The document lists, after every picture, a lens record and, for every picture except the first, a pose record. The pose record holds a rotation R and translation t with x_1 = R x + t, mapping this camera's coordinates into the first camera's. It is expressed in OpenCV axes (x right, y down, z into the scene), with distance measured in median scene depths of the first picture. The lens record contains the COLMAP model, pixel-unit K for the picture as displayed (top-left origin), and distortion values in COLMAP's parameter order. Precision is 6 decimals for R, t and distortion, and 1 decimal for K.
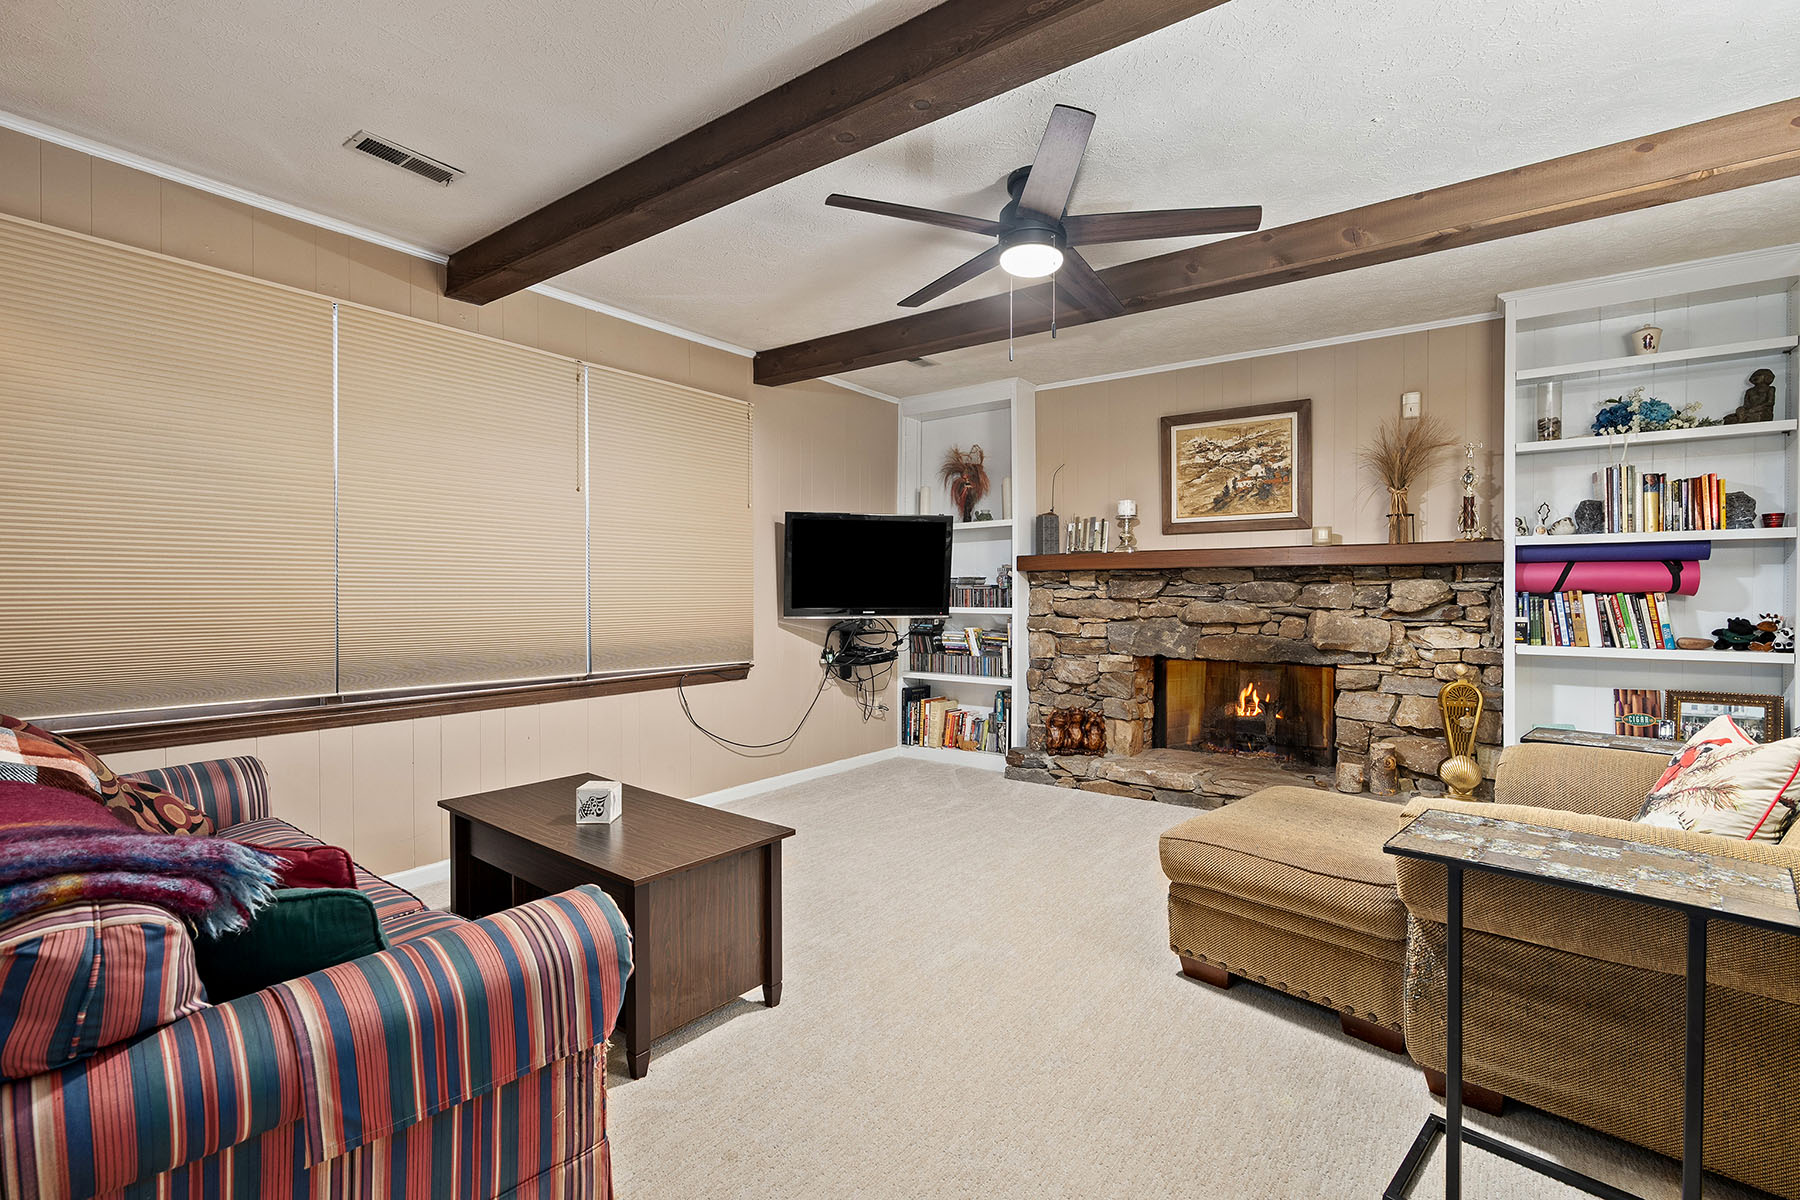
lens RADIAL K [[820.6, 0, 897.2], [0, 820.6, 598.9], [0, 0, 1]] dist [-0.002540, 0.003226]
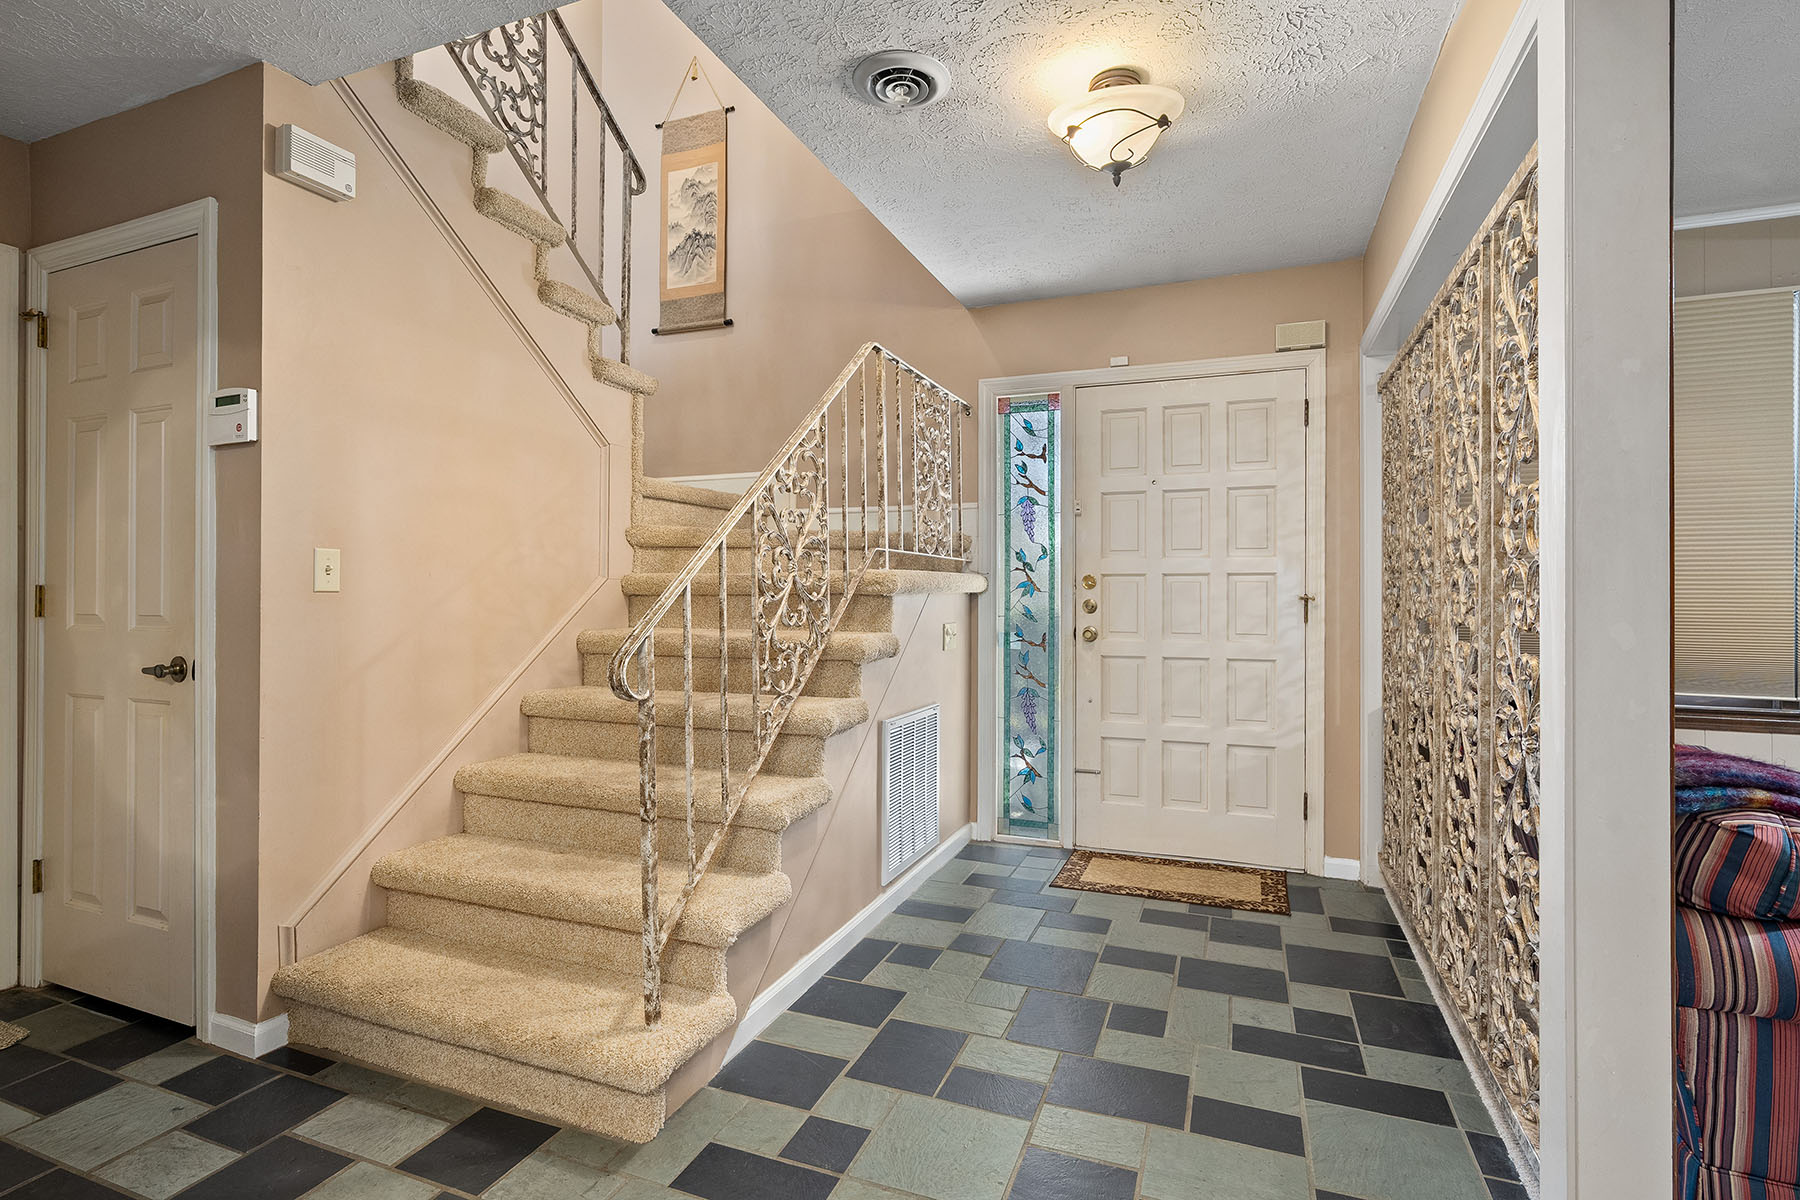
lens RADIAL K [[867.8, 0, 892.7], [0, 867.8, 588.0], [0, 0, 1]] dist [0.000727, 0.001018]
pose [[0.262412, -0.000019, -0.964956, 0.059143], [-0.011996, 0.999923, -0.003282, 0.008438], [0.964881, 0.012437, 0.262391, -0.882570]]
